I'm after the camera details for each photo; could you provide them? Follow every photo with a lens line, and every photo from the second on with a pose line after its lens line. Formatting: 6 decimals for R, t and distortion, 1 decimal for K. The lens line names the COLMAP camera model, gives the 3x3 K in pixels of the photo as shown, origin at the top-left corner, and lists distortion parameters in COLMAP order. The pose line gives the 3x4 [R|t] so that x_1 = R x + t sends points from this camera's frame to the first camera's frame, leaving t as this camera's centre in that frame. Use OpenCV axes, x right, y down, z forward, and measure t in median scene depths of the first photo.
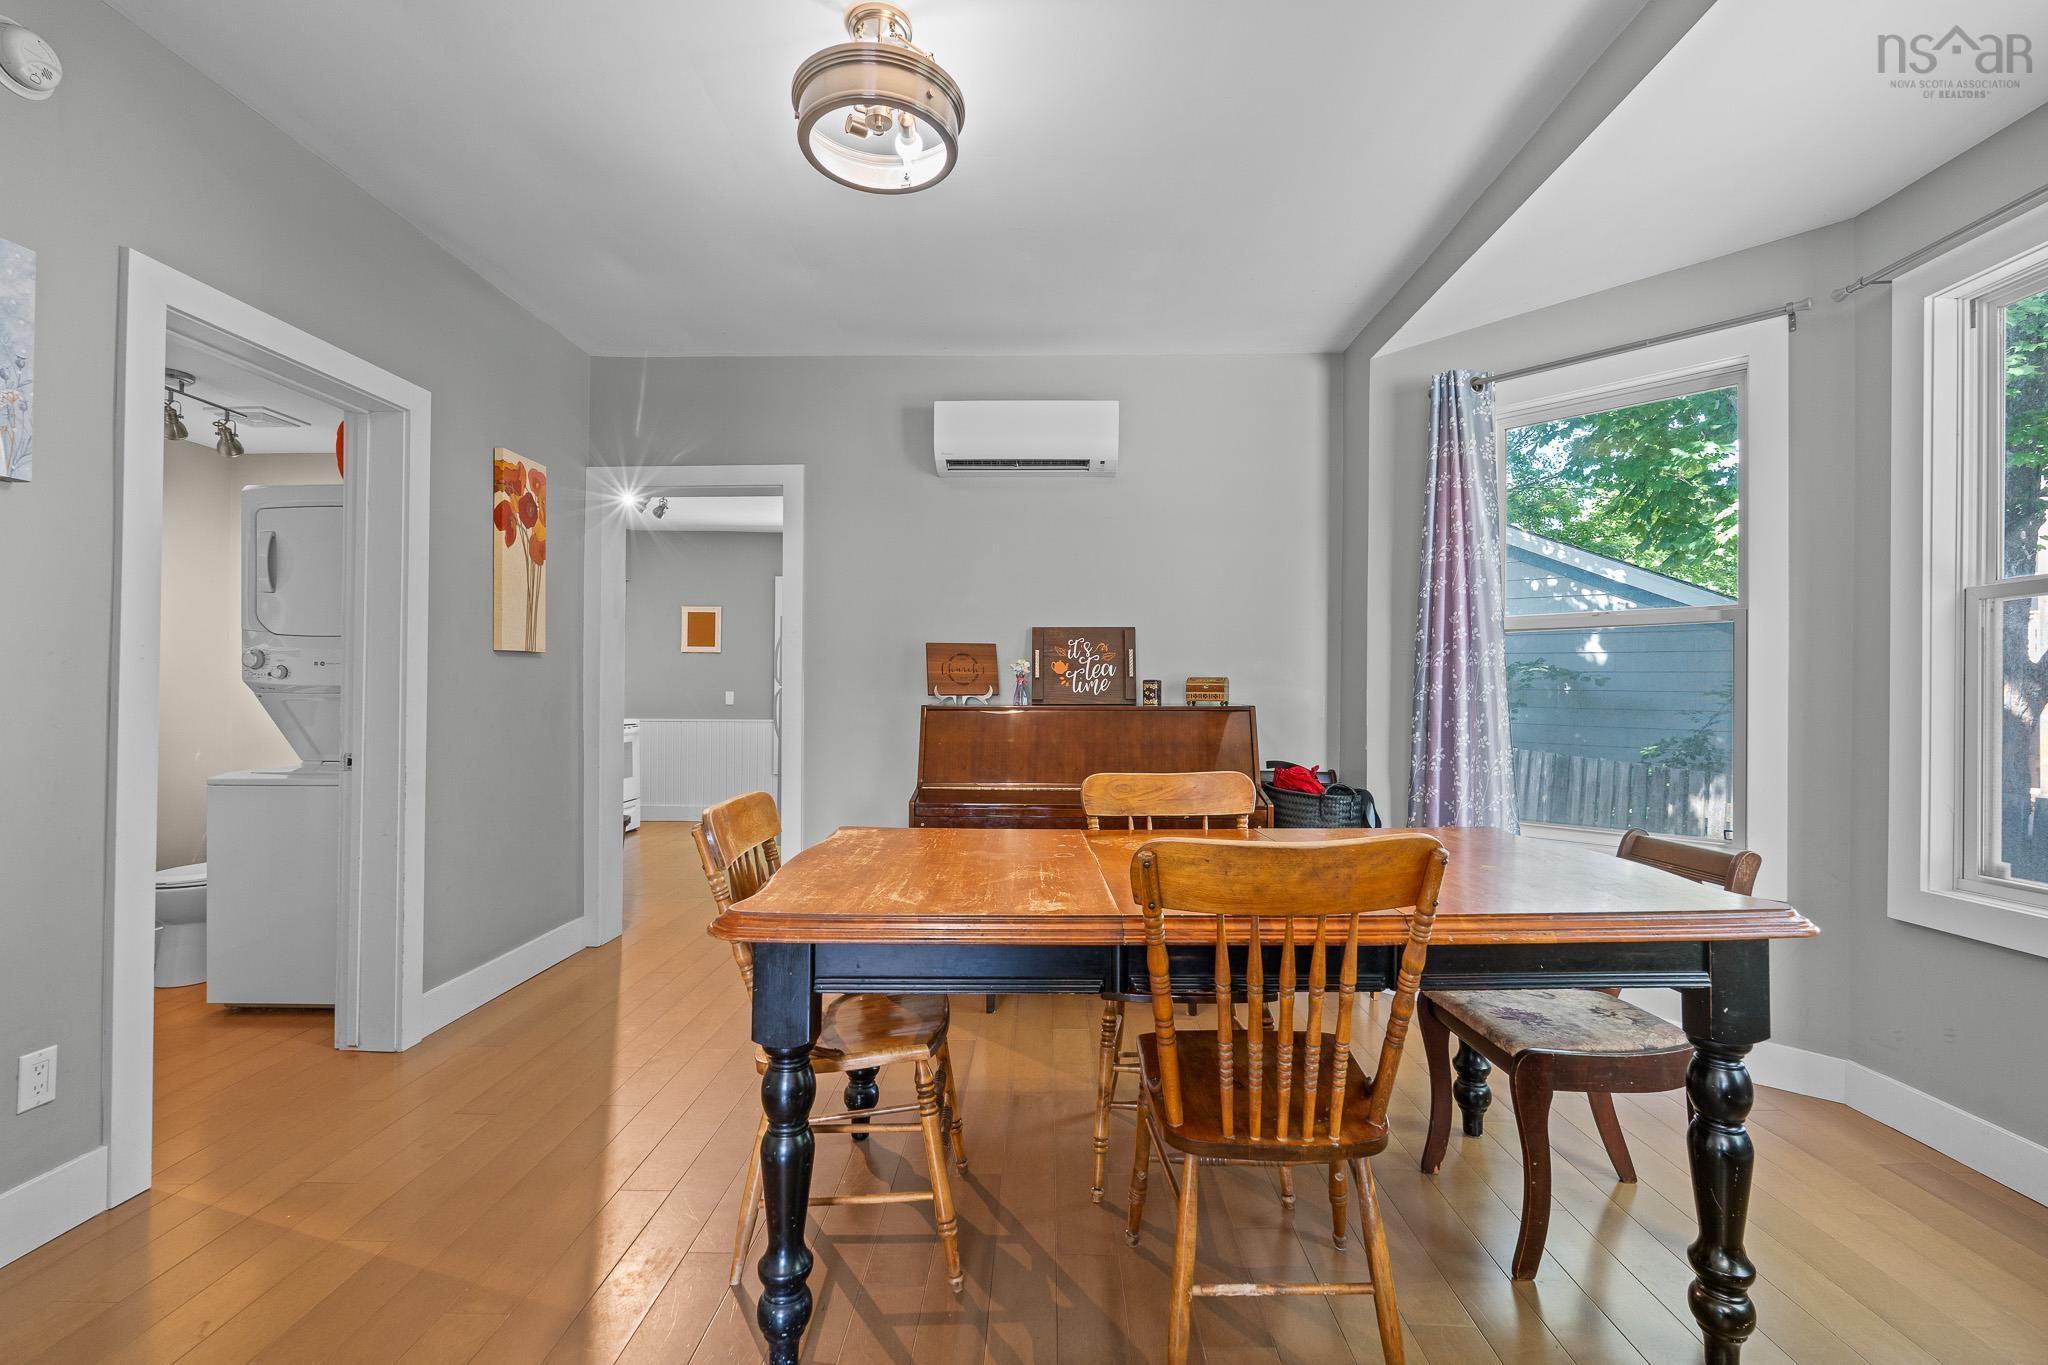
lens RADIAL K [[894.8, 0, 1027.4], [0, 894.8, 694.6], [0, 0, 1]] dist [-0.006389, 0.001034]
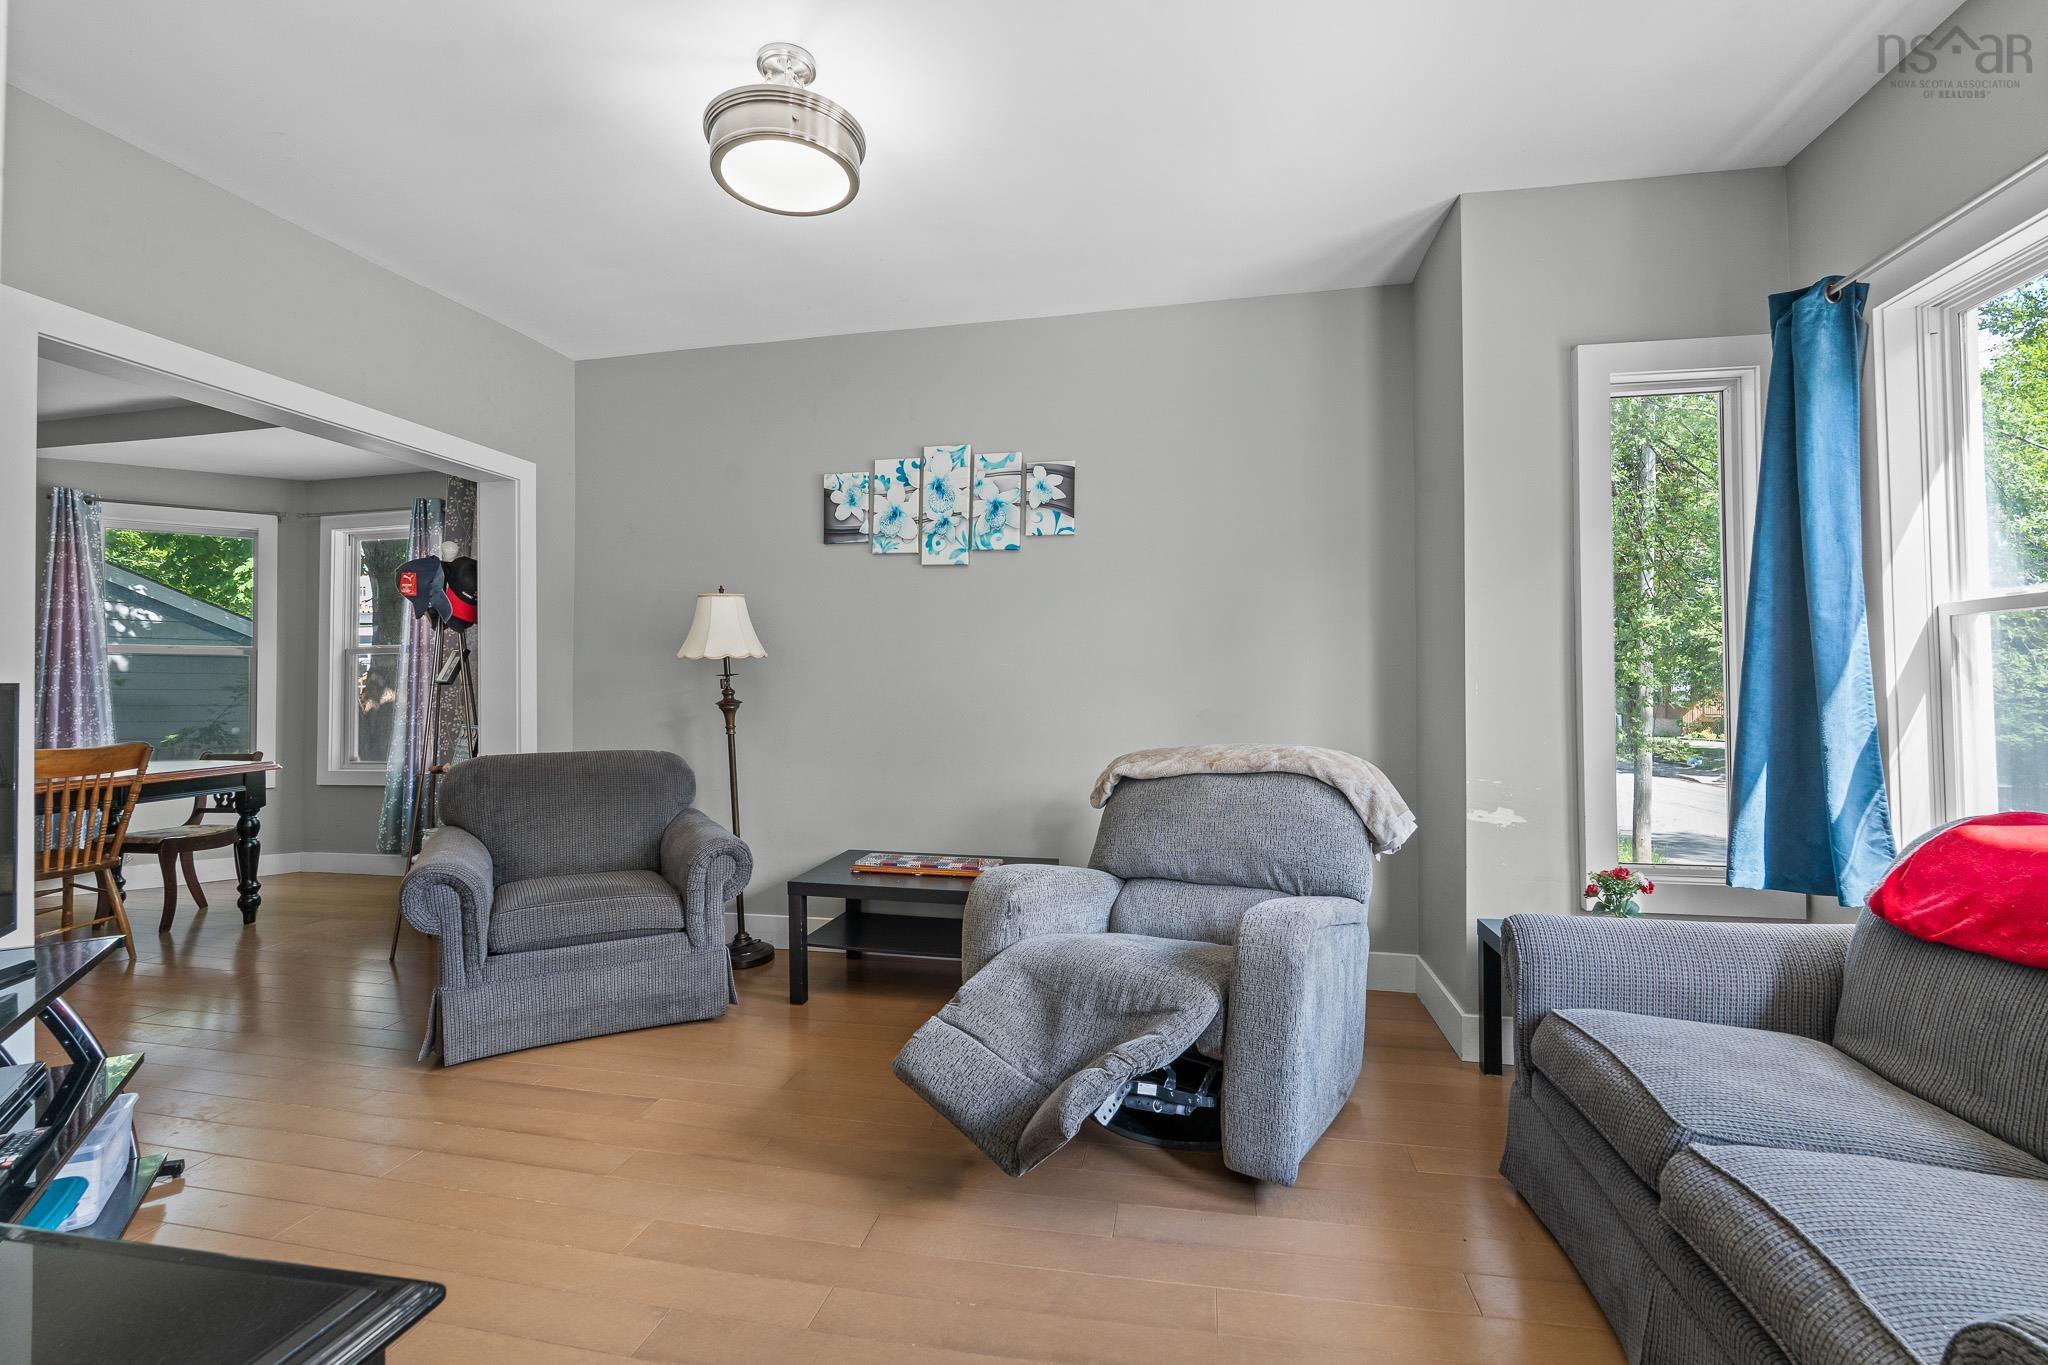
lens RADIAL K [[894.8, 0, 1018.0], [0, 894.8, 684.4], [0, 0, 1]] dist [-0.006389, 0.001034]
pose [[0.183022, 0.005294, 0.983095, -0.779200], [-0.000952, 0.999986, -0.005208, -0.008732], [-0.983108, 0.000017, 0.183024, -0.960331]]
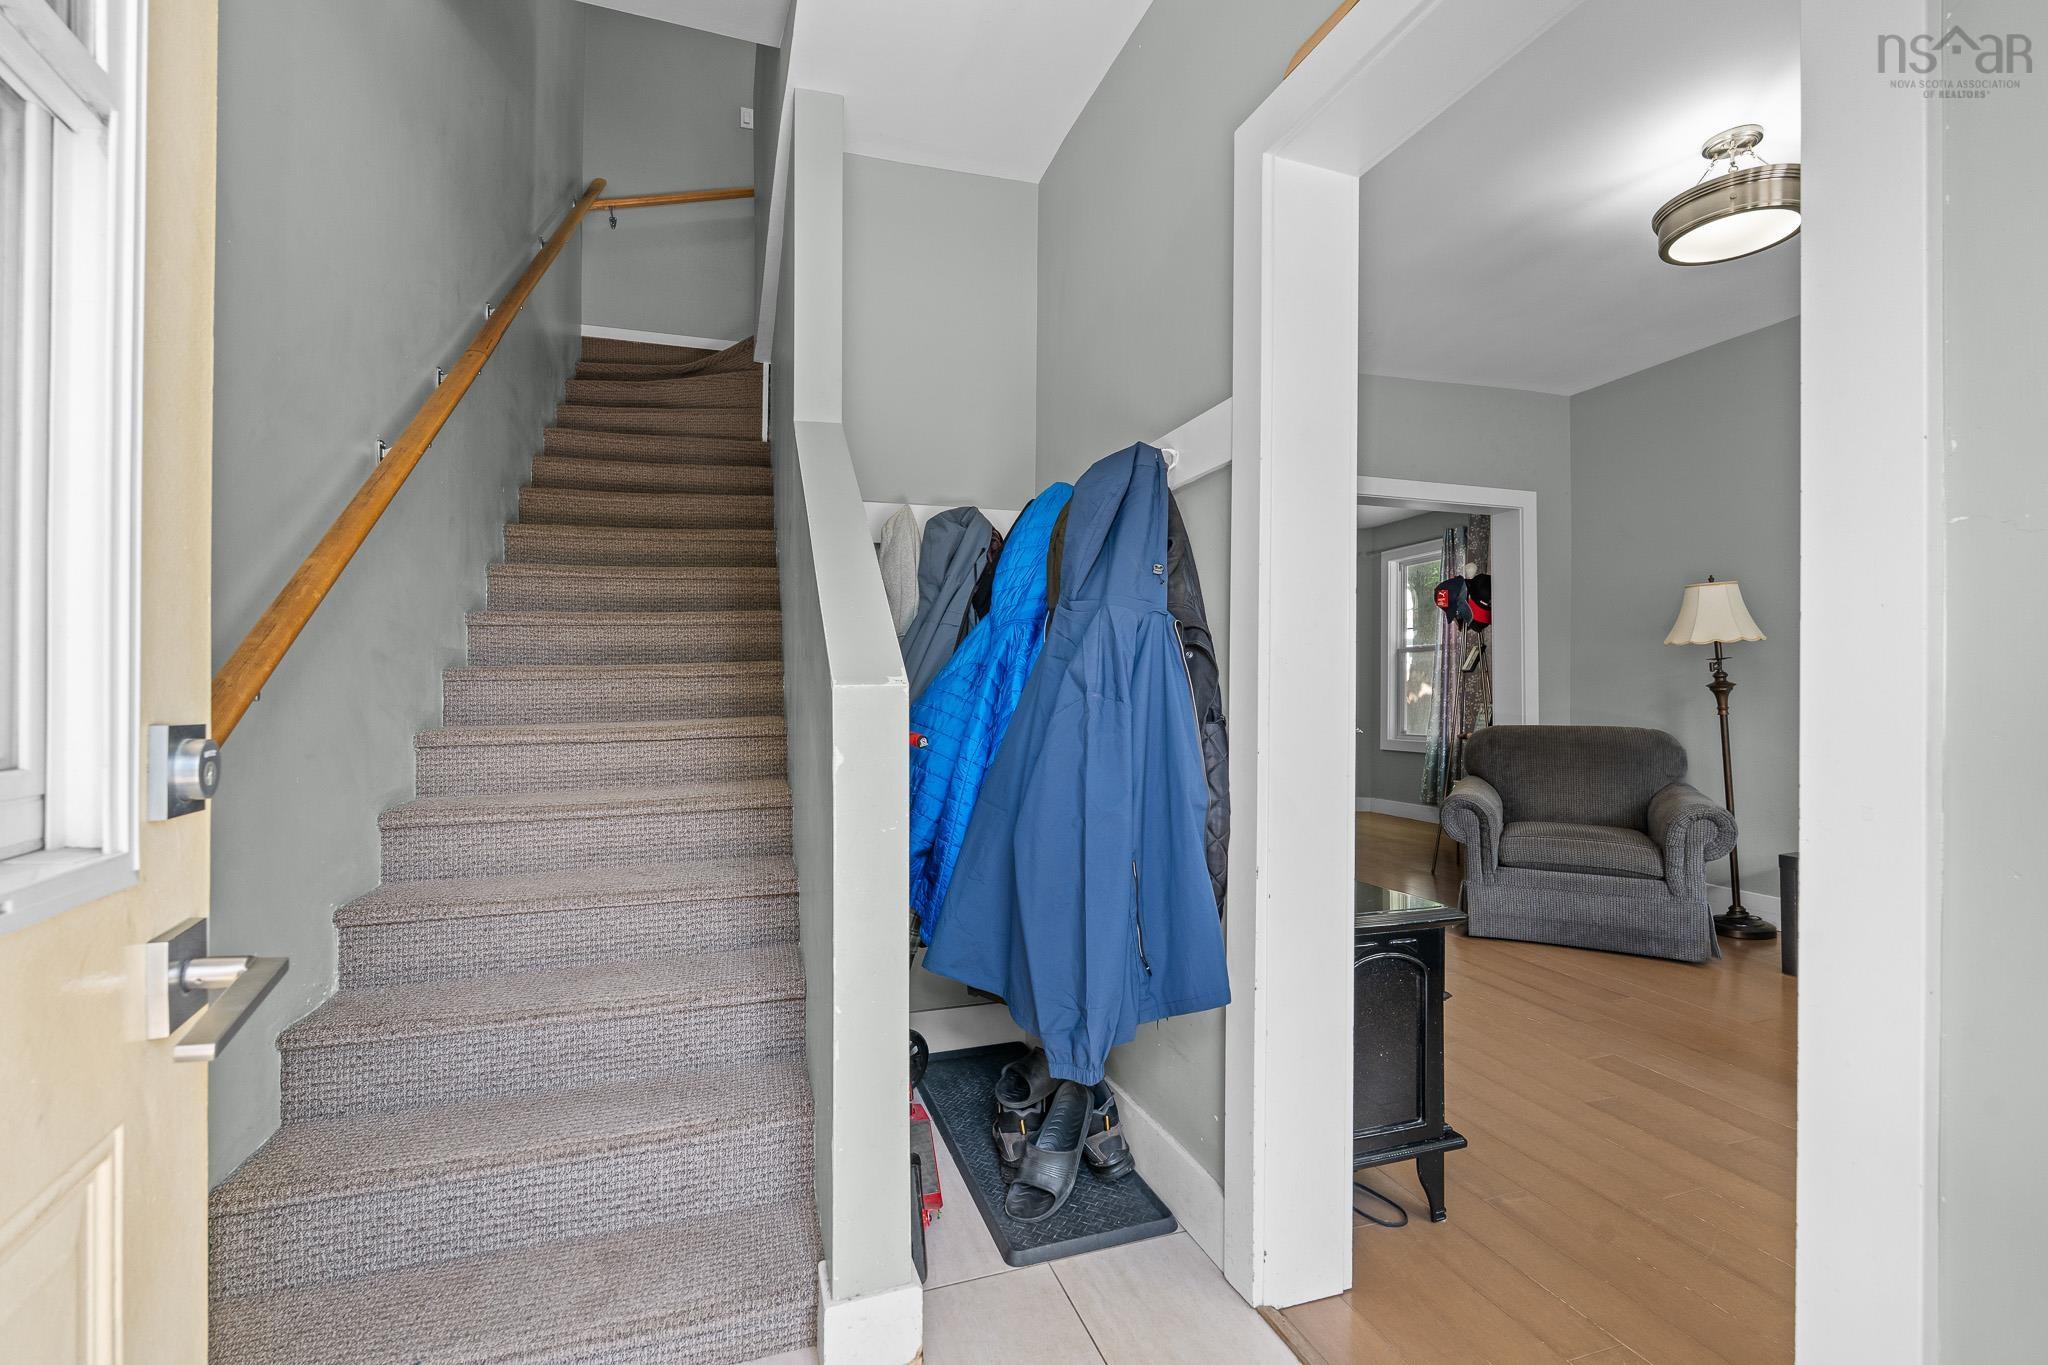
lens RADIAL K [[894.8, 0, 1022.3], [0, 894.8, 683.7], [0, 0, 1]] dist [-0.006389, 0.001034]
pose [[0.938508, -0.000392, 0.345258, -1.159343], [0.001164, 0.999997, -0.002029, 0.018305], [-0.345257, 0.002306, 0.938506, -1.320043]]
